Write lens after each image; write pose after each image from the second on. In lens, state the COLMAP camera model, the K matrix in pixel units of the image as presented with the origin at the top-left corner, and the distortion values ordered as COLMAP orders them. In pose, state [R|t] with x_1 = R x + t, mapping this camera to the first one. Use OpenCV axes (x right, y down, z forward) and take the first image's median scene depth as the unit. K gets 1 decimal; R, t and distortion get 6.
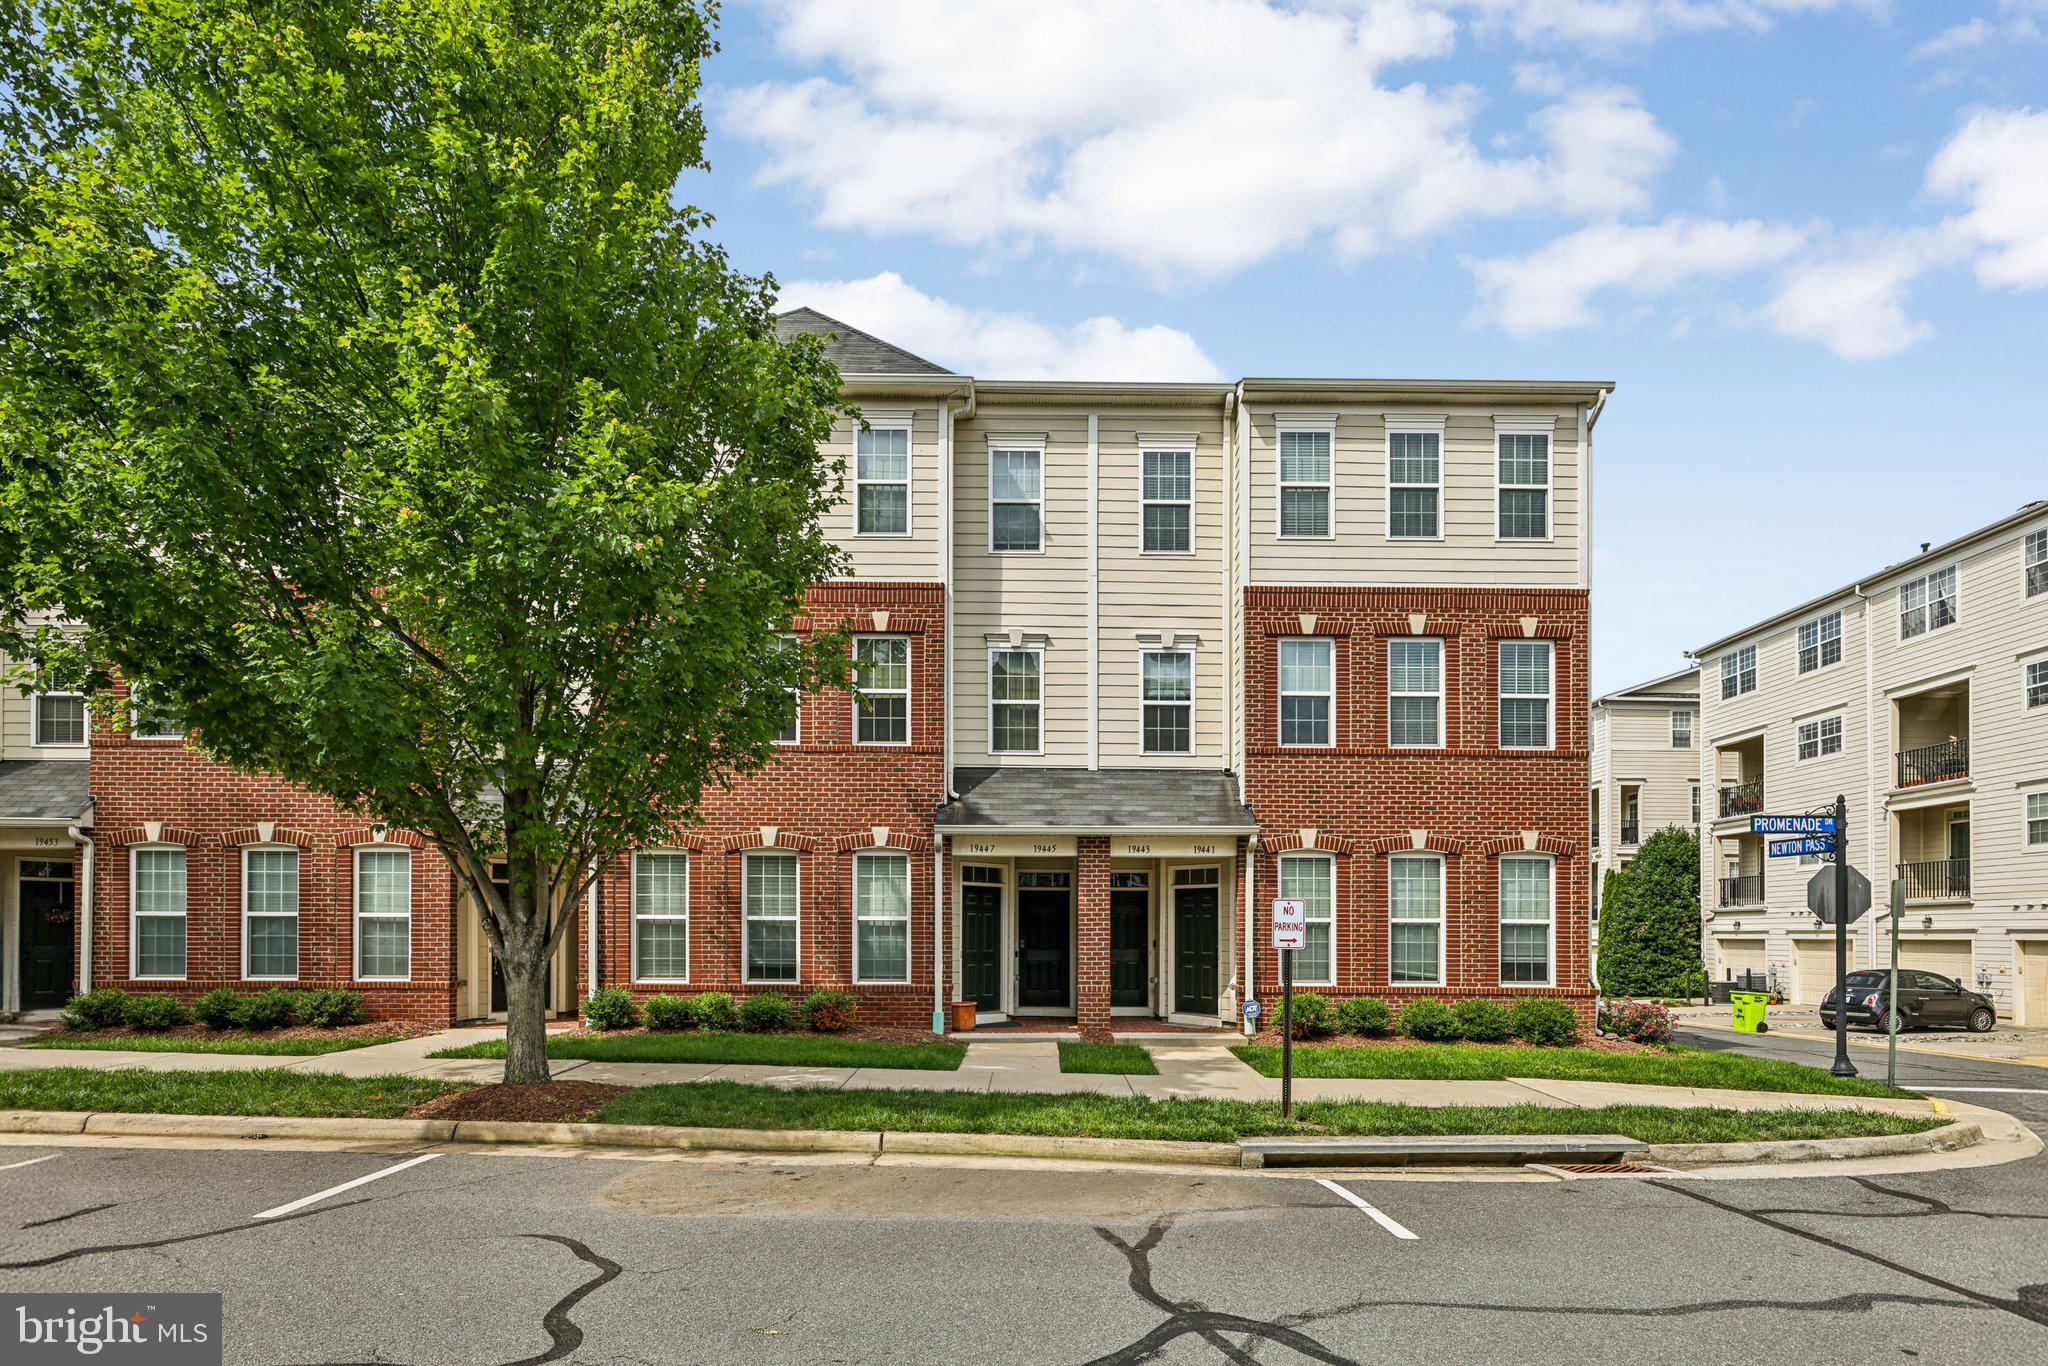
lens RADIAL K [[1044.1, 0, 1022.2], [0, 1044.1, 738.9], [0, 0, 1]] dist [0.003718, -0.000711]
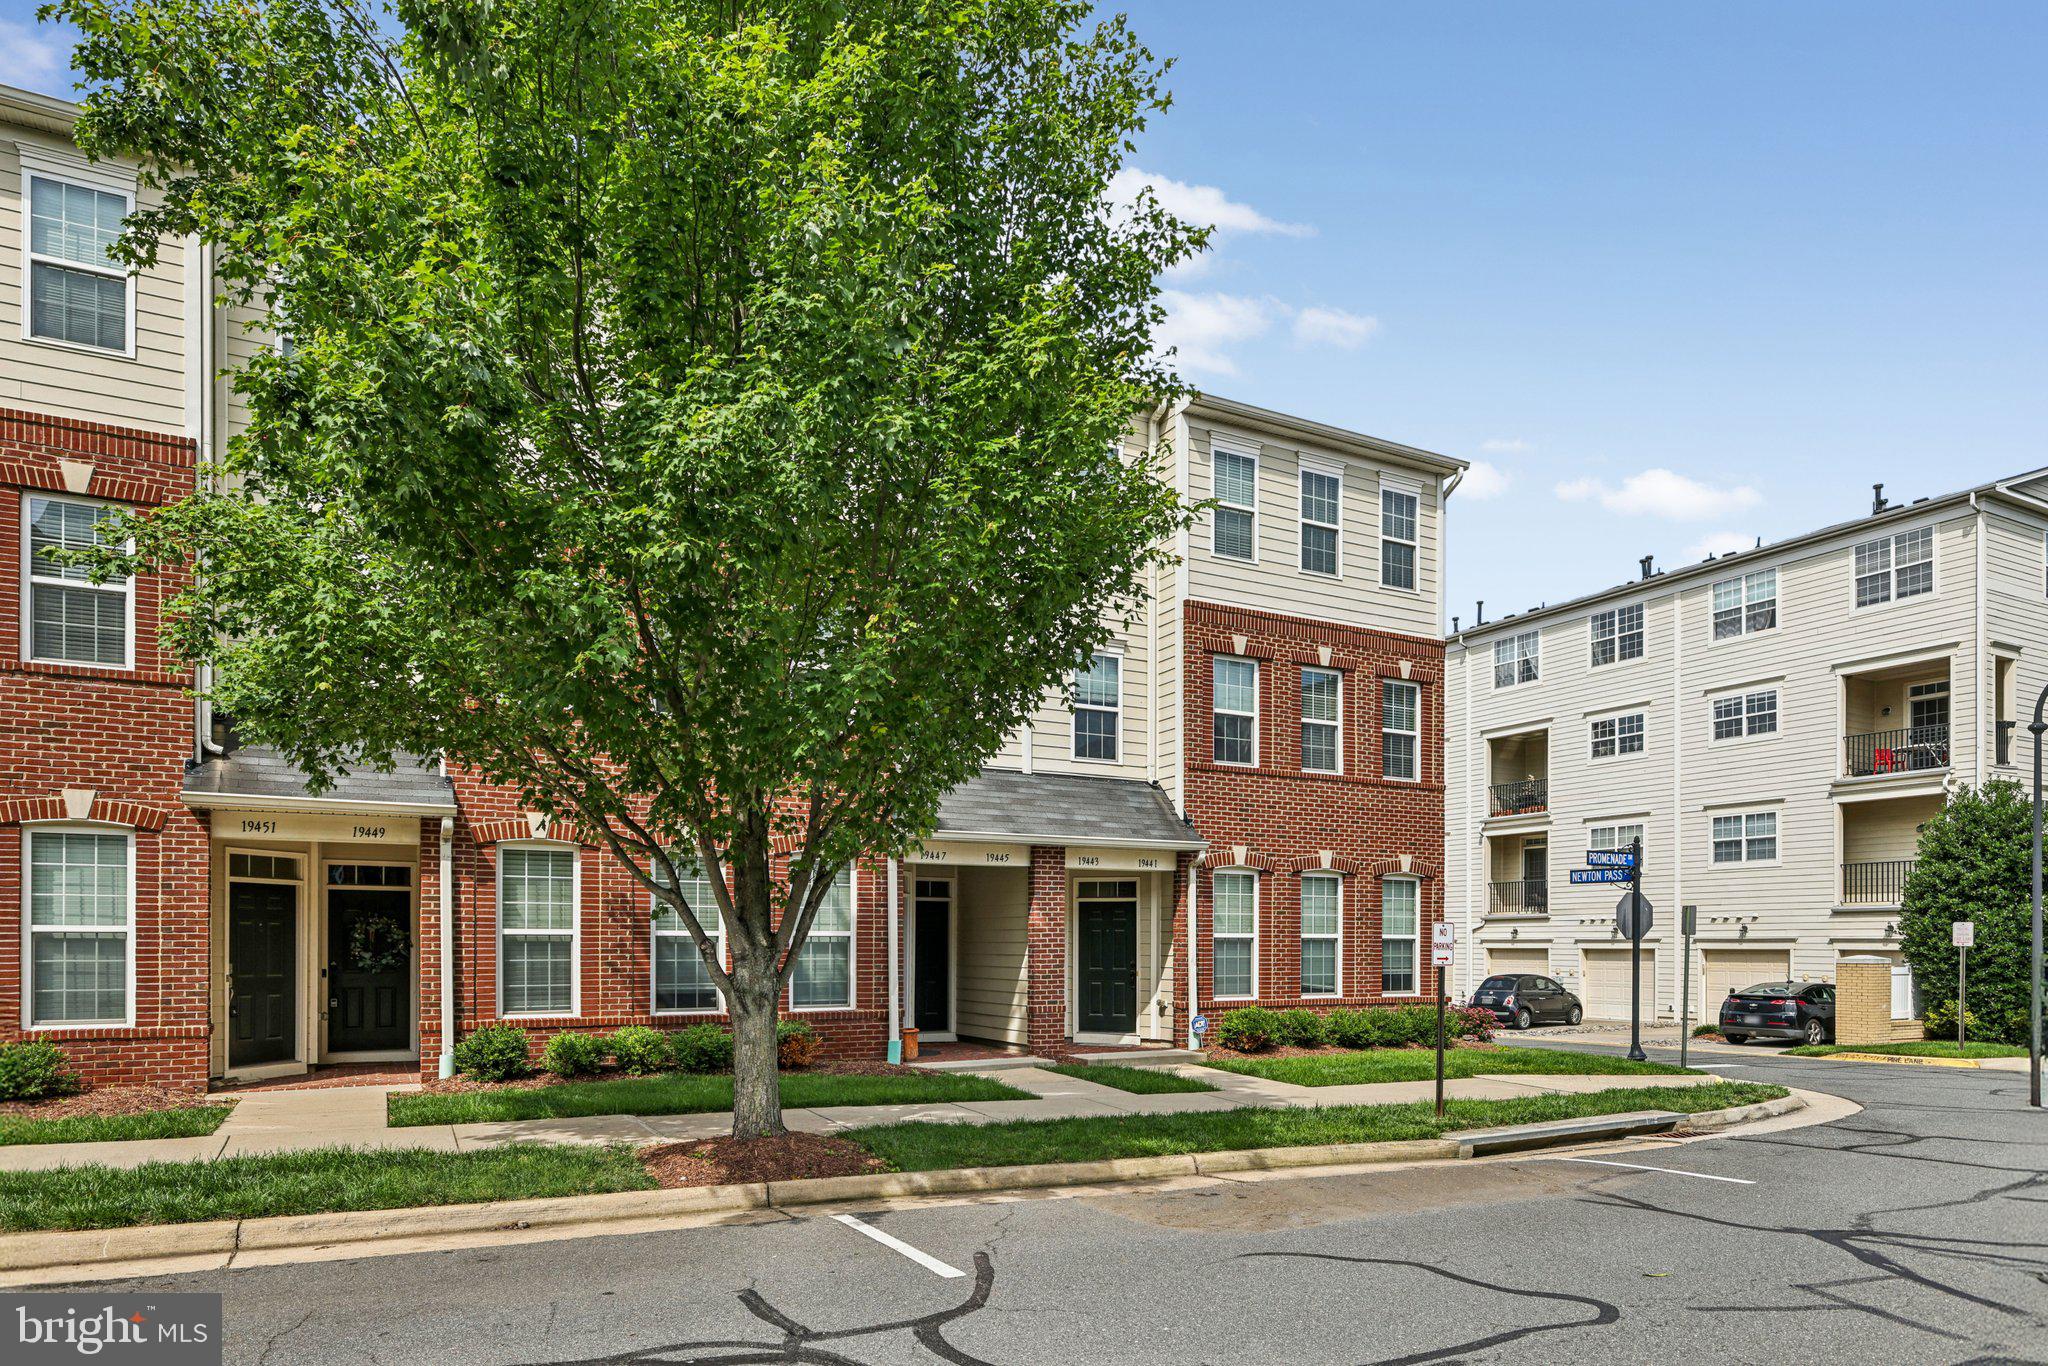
lens RADIAL K [[1271.8, 0, 1023.5], [0, 1271.8, 680.8], [0, 0, 1]] dist [0.005732, -0.001203]
pose [[0.879609, 0.092041, 0.466709, -0.493602], [-0.083741, 0.995742, -0.038546, -0.009162], [-0.468269, -0.005177, 0.883571, -0.002575]]
